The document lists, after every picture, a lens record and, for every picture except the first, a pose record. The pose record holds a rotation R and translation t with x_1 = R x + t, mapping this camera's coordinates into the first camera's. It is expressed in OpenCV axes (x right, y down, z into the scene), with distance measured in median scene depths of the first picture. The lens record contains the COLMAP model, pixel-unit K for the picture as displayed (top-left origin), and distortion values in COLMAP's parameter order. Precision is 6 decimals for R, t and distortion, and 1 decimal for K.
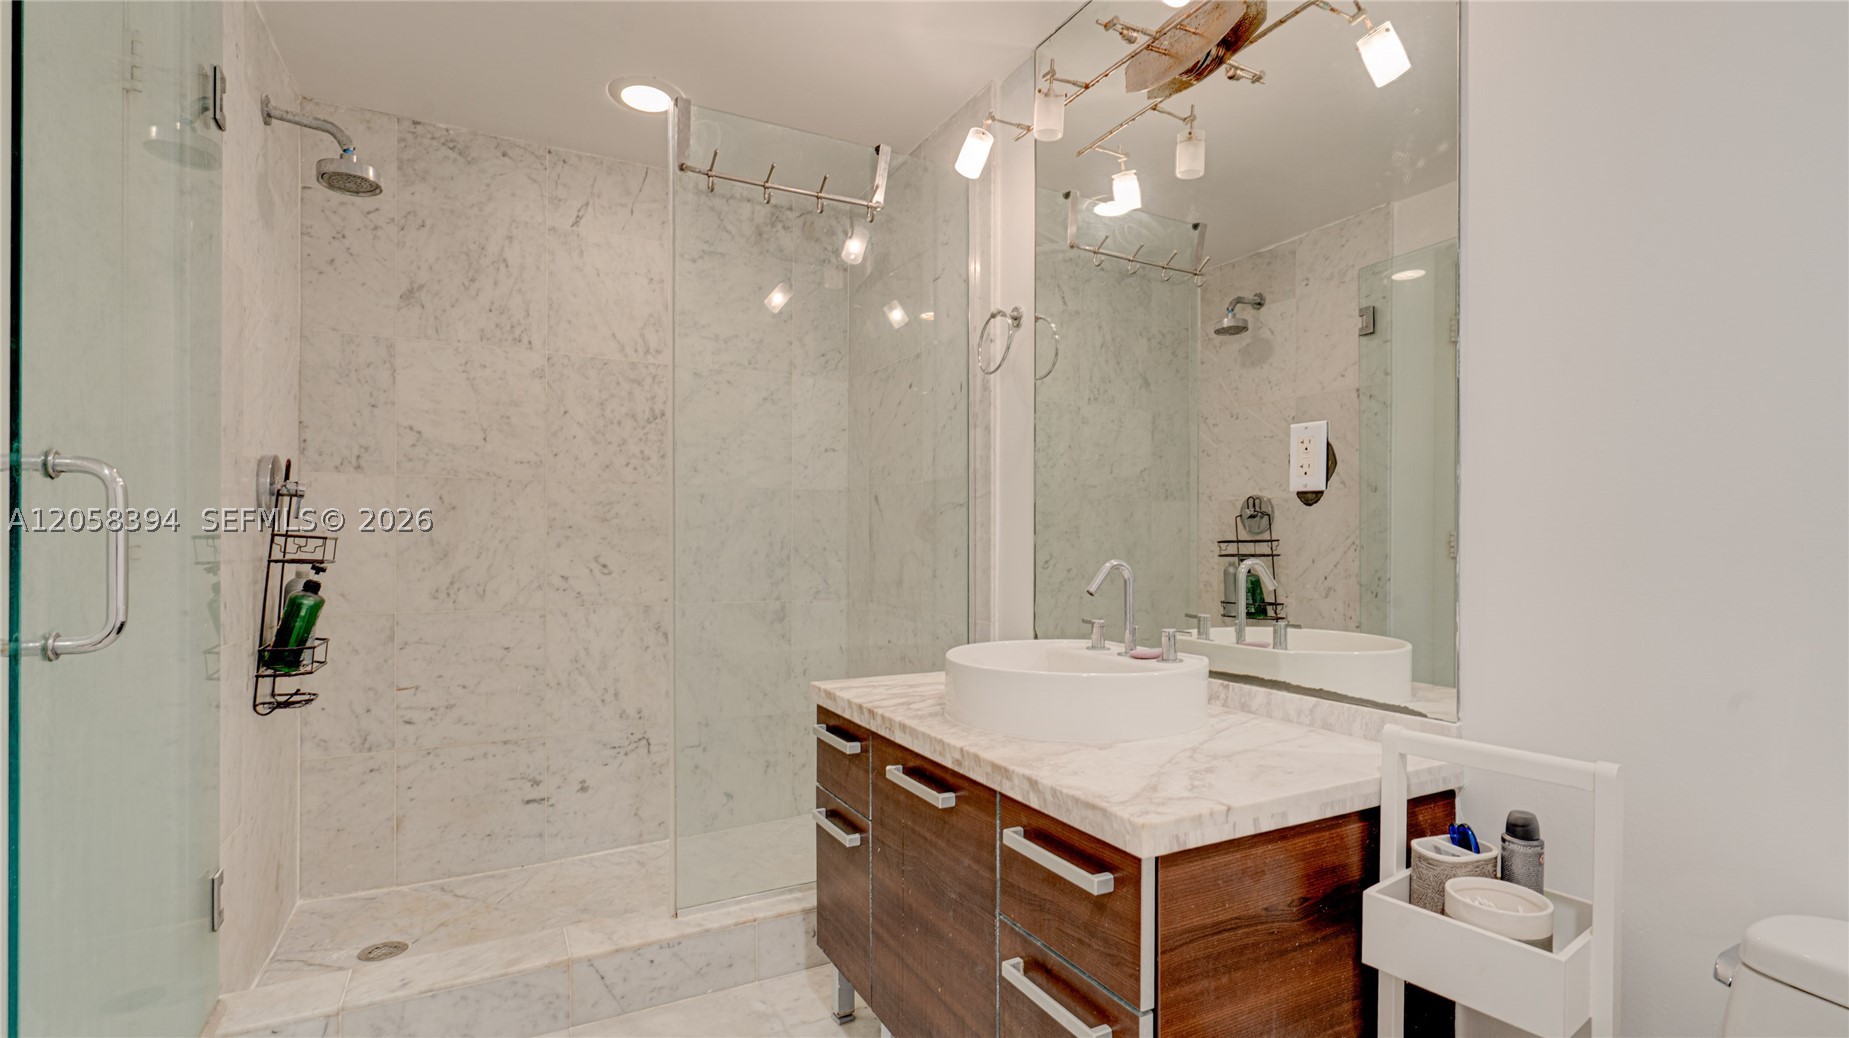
lens RADIAL K [[857.9, 0, 932.4], [0, 857.9, 532.2], [0, 0, 1]] dist [-0.005713, 0.006430]
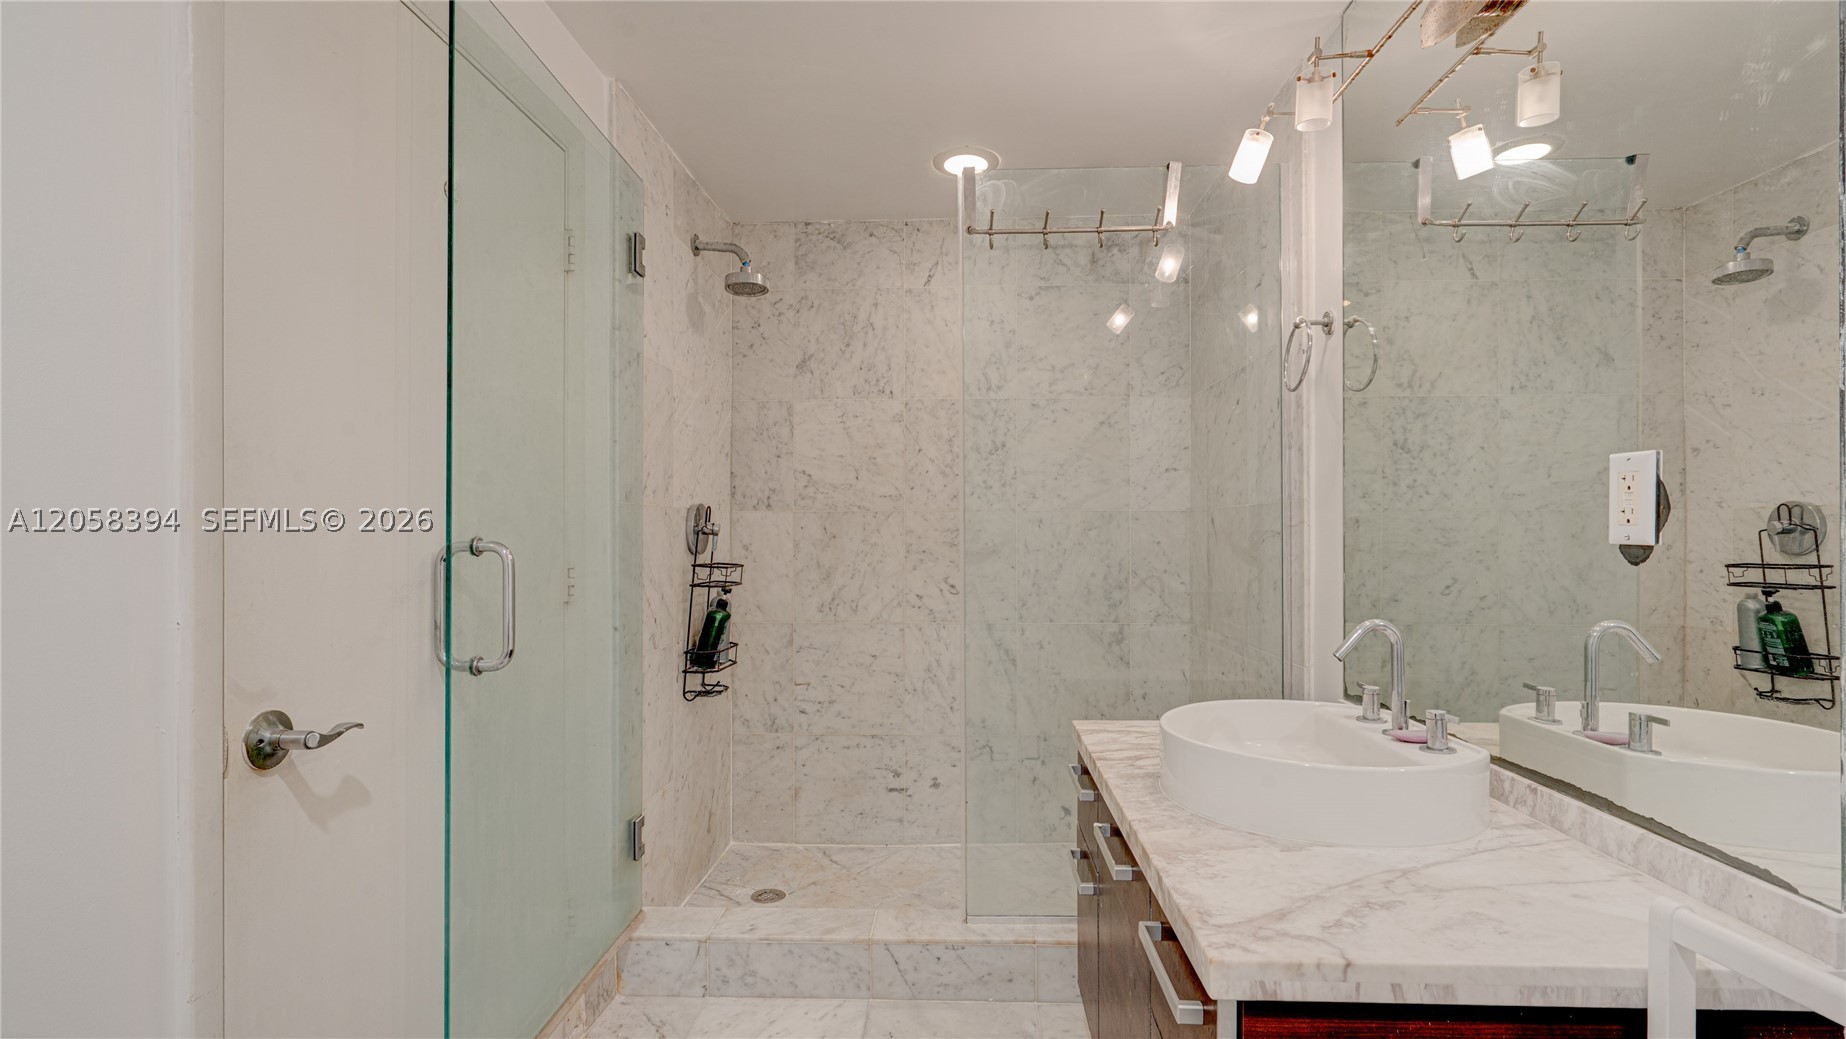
lens RADIAL K [[850.4, 0, 927.7], [0, 850.4, 523.3], [0, 0, 1]] dist [-0.011670, 0.010290]
pose [[0.861883, -0.011658, -0.506974, 0.165251], [0.009377, 0.999931, -0.007053, -0.038795], [0.507021, 0.001325, 0.861933, 0.038101]]
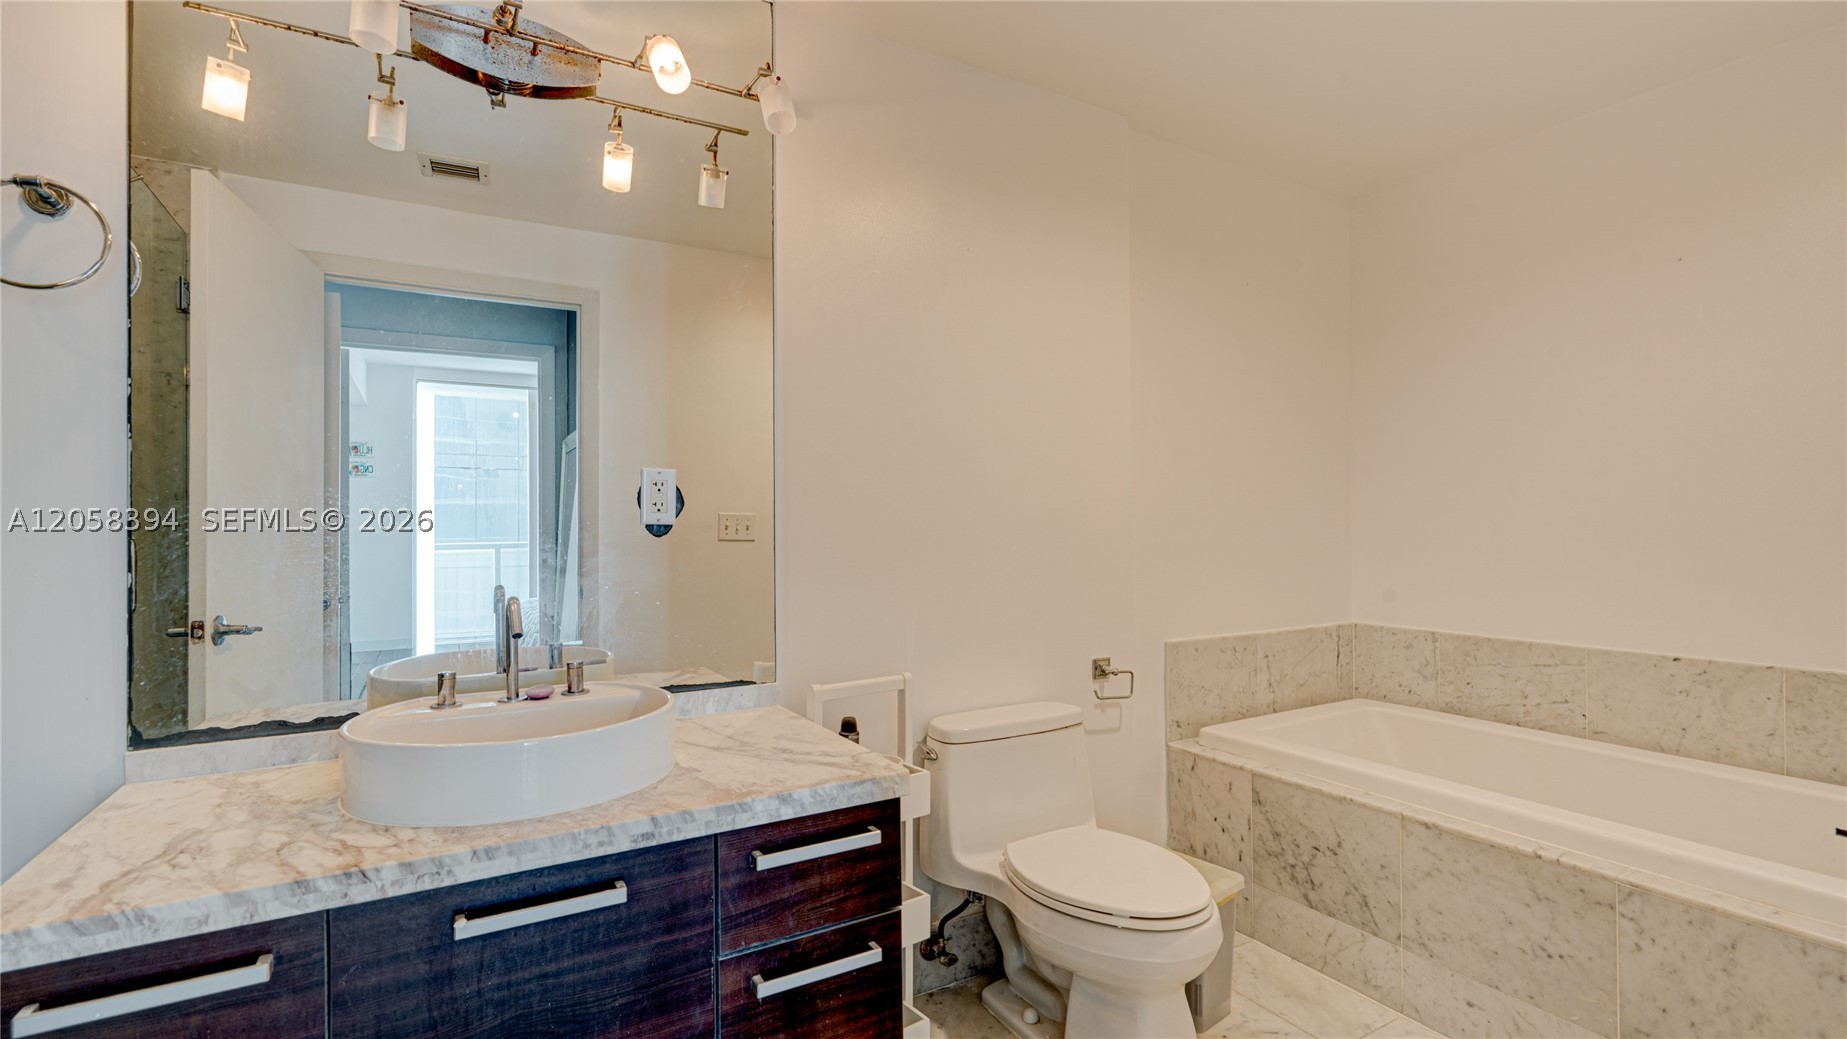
lens RADIAL K [[853.8, 0, 933.4], [0, 853.8, 515.3], [0, 0, 1]] dist [0.001674, 0.001328]
pose [[-0.026800, 0.002799, 0.999637, -0.450749], [0.000588, 0.999996, -0.002784, -0.033501], [-0.999641, 0.000513, -0.026801, 0.373100]]
